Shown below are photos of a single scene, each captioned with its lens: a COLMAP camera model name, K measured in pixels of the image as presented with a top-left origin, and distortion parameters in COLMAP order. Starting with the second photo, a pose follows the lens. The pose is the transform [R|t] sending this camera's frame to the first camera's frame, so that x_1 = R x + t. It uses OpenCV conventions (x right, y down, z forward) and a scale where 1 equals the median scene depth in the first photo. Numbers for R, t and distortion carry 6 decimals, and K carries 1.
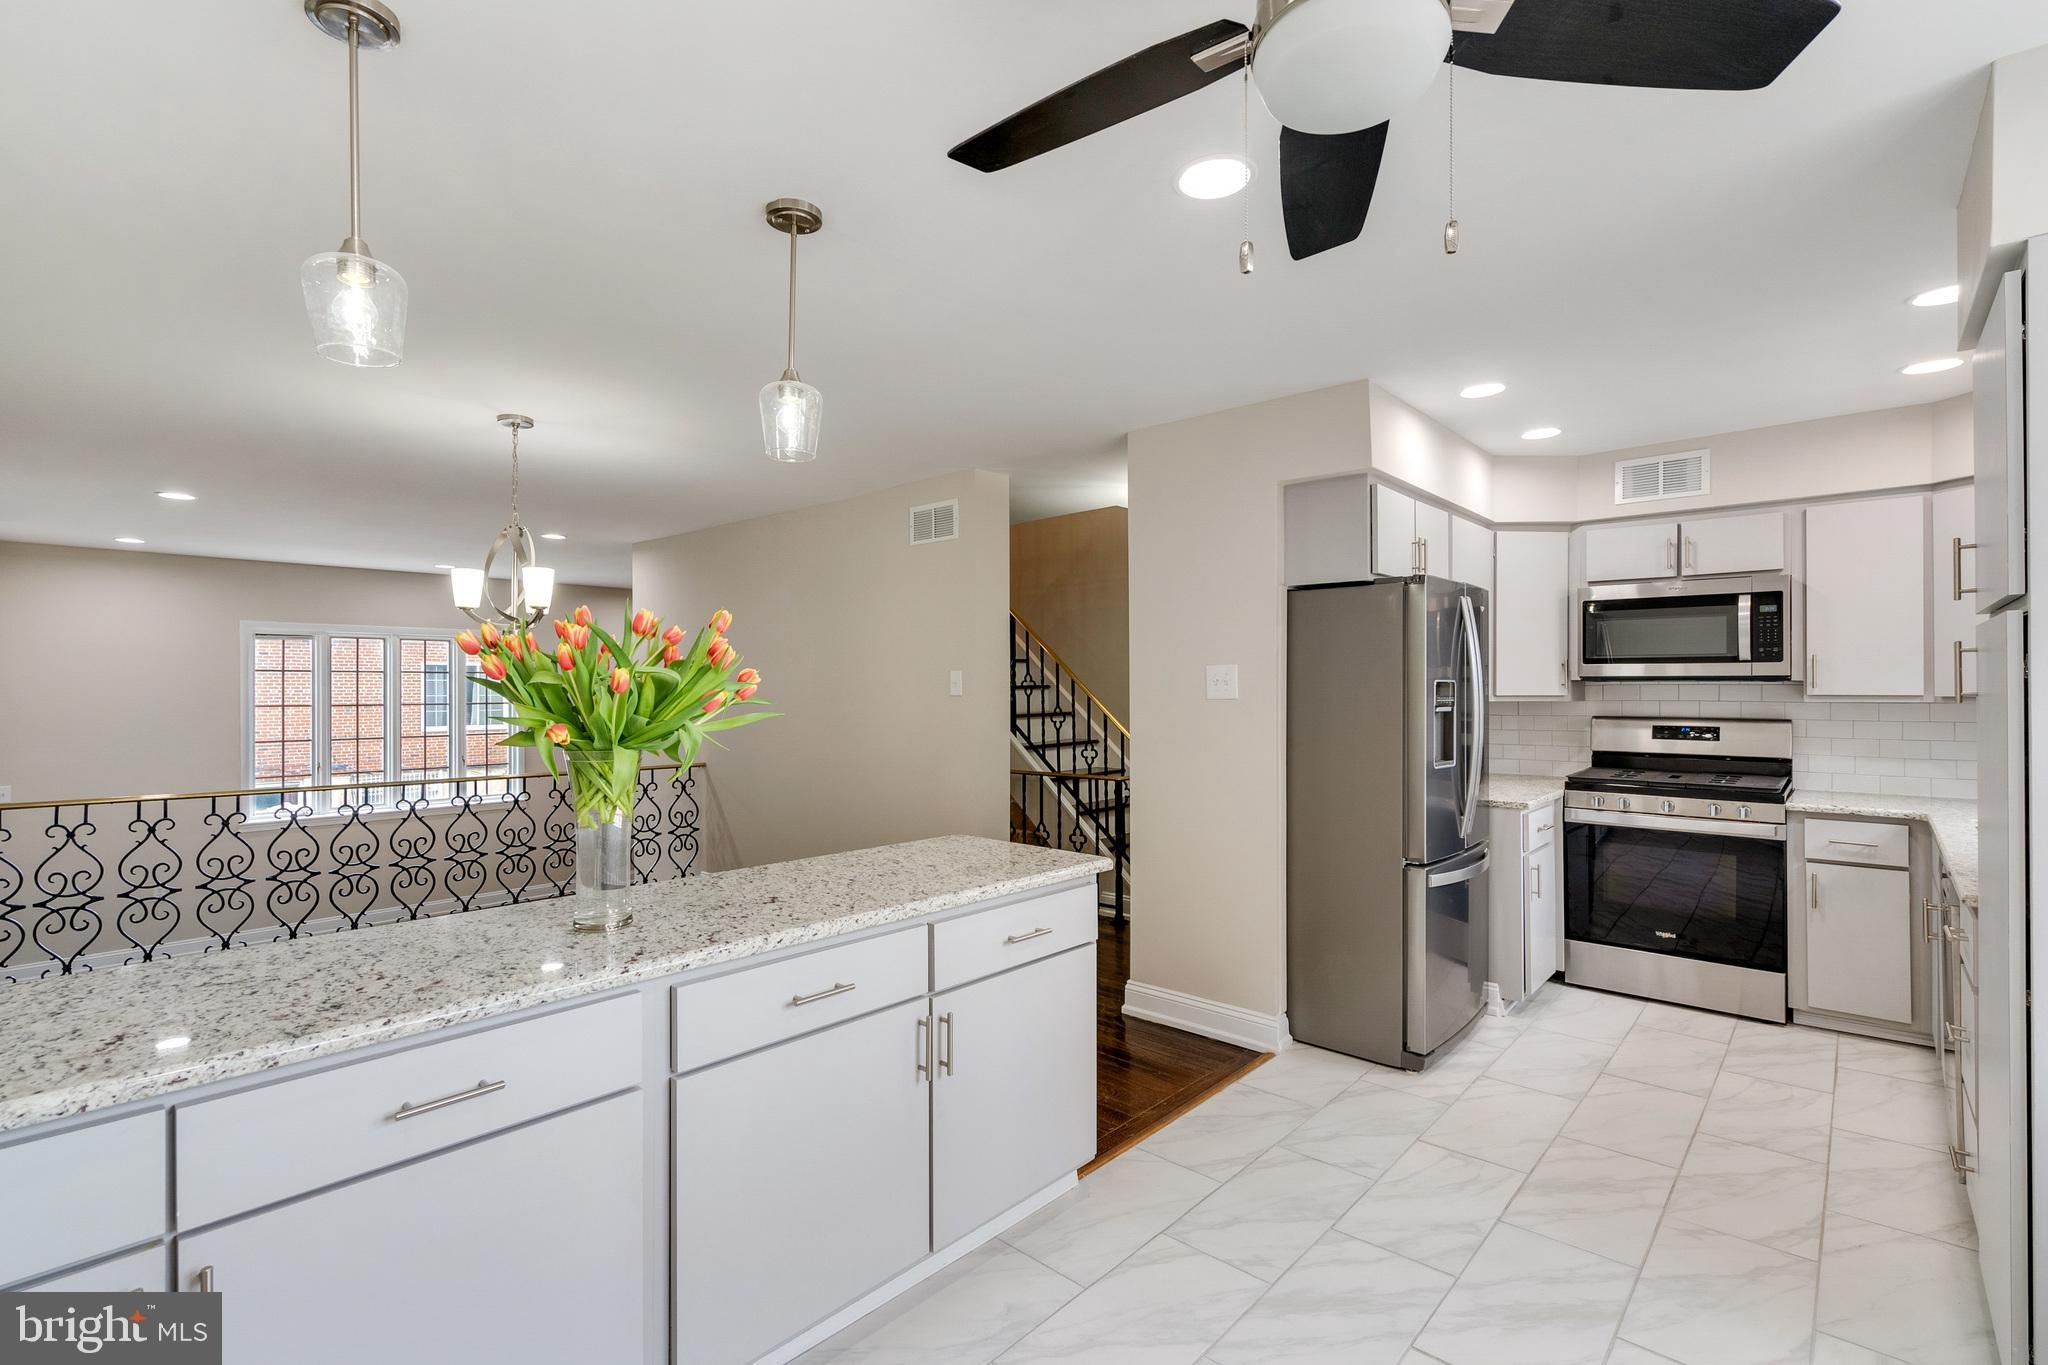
lens RADIAL K [[930.0, 0, 1022.5], [0, 930.0, 685.0], [0, 0, 1]] dist [0.000458, -0.000191]
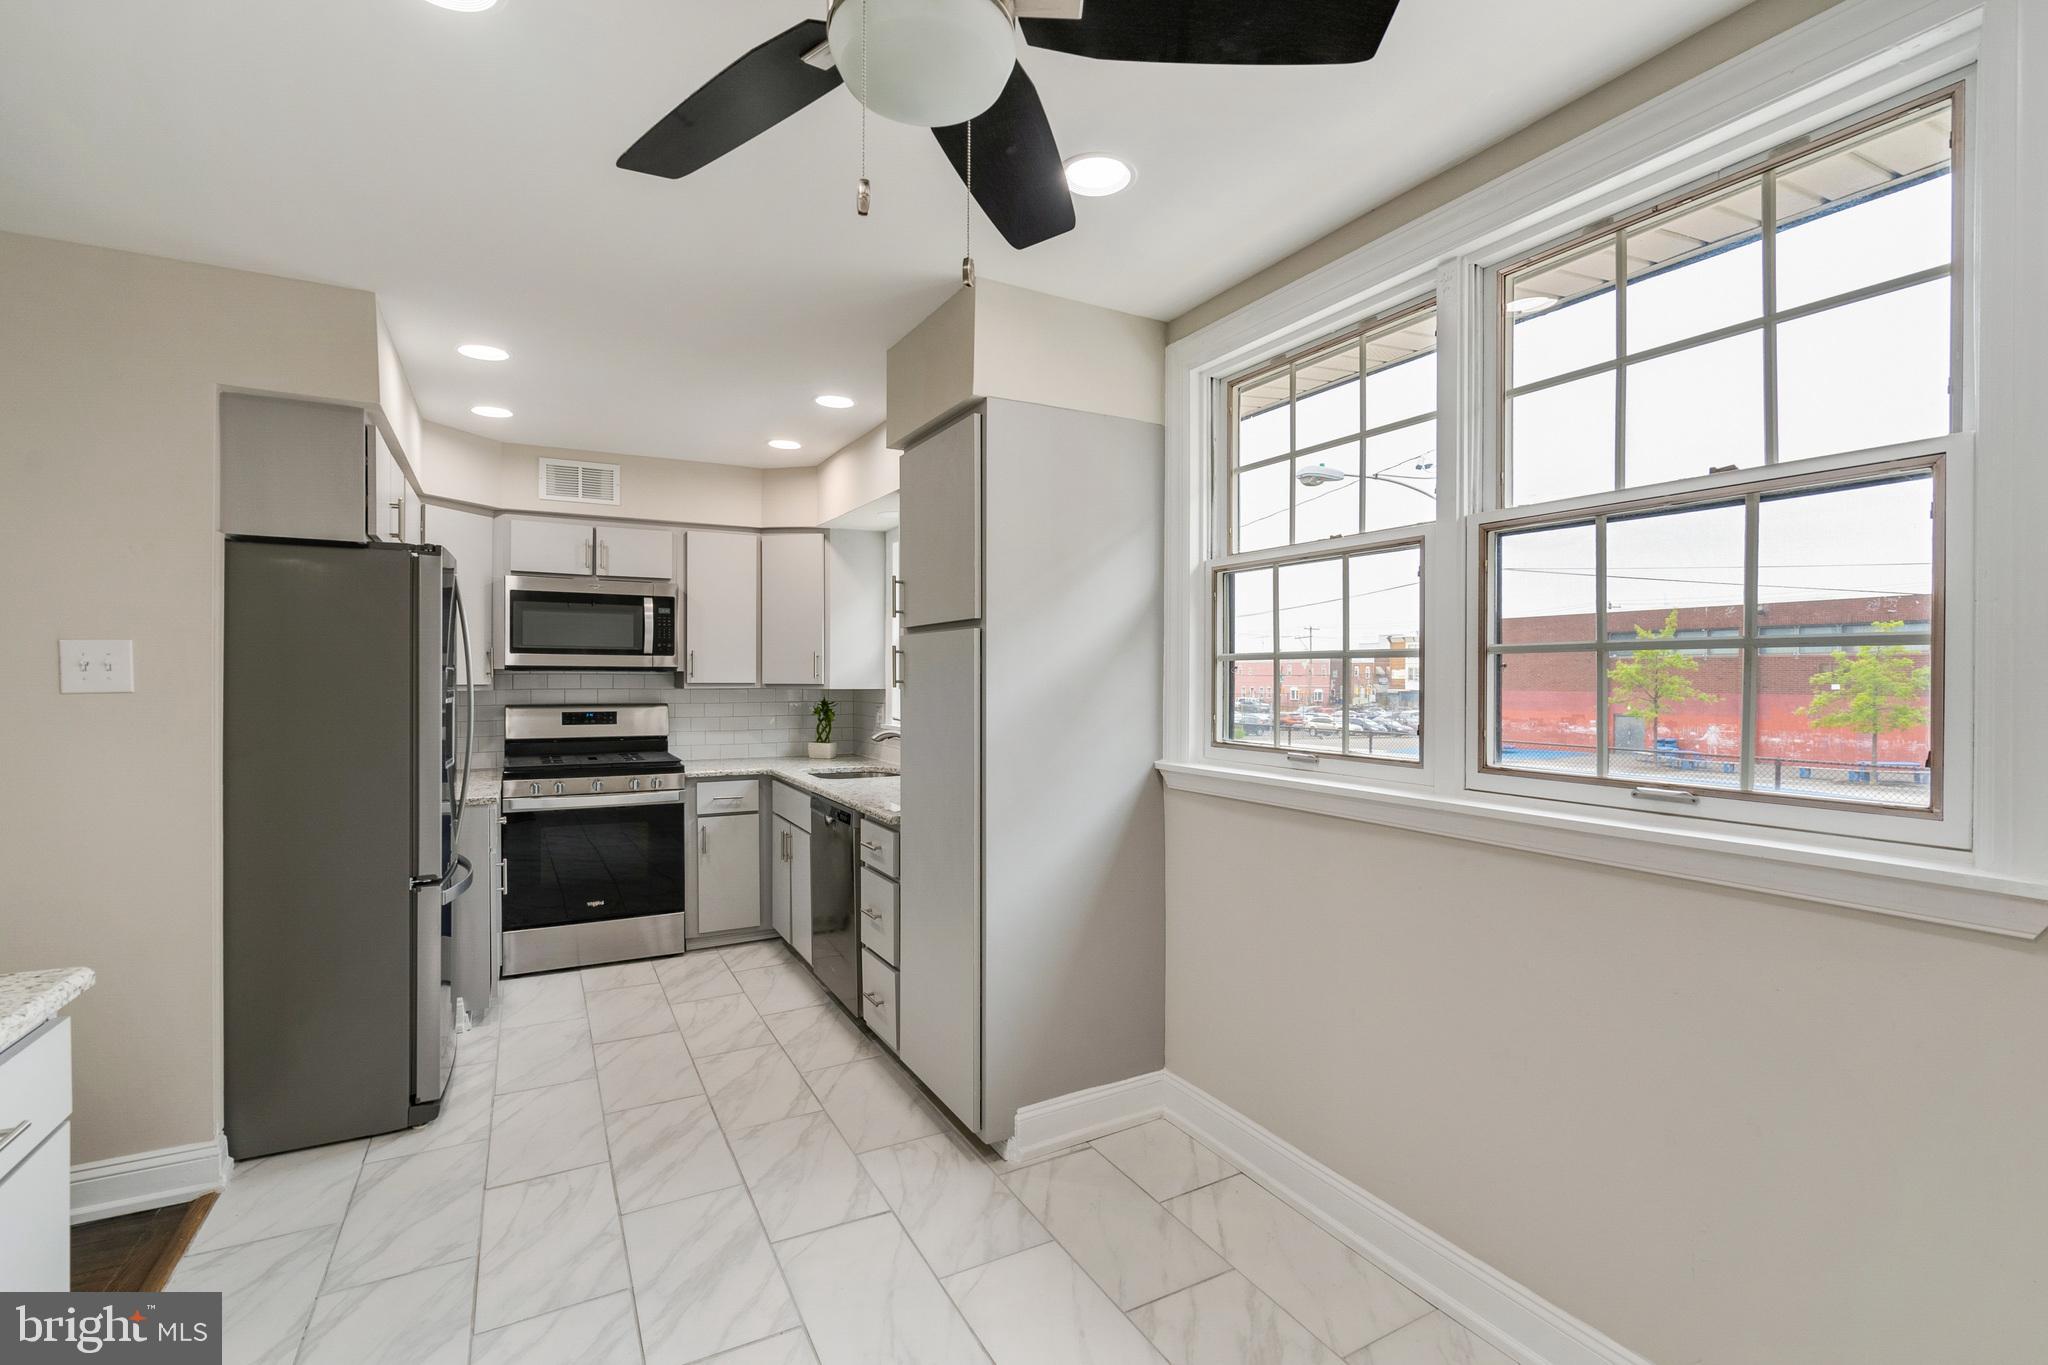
lens RADIAL K [[930.0, 0, 1024.5], [0, 930.0, 679.1], [0, 0, 1]] dist [0.000458, -0.000191]
pose [[0.335530, -0.000121, 0.942030, -0.177548], [-0.004226, 0.999990, 0.001633, 0.001678], [-0.942020, -0.004529, 0.335526, 0.172713]]
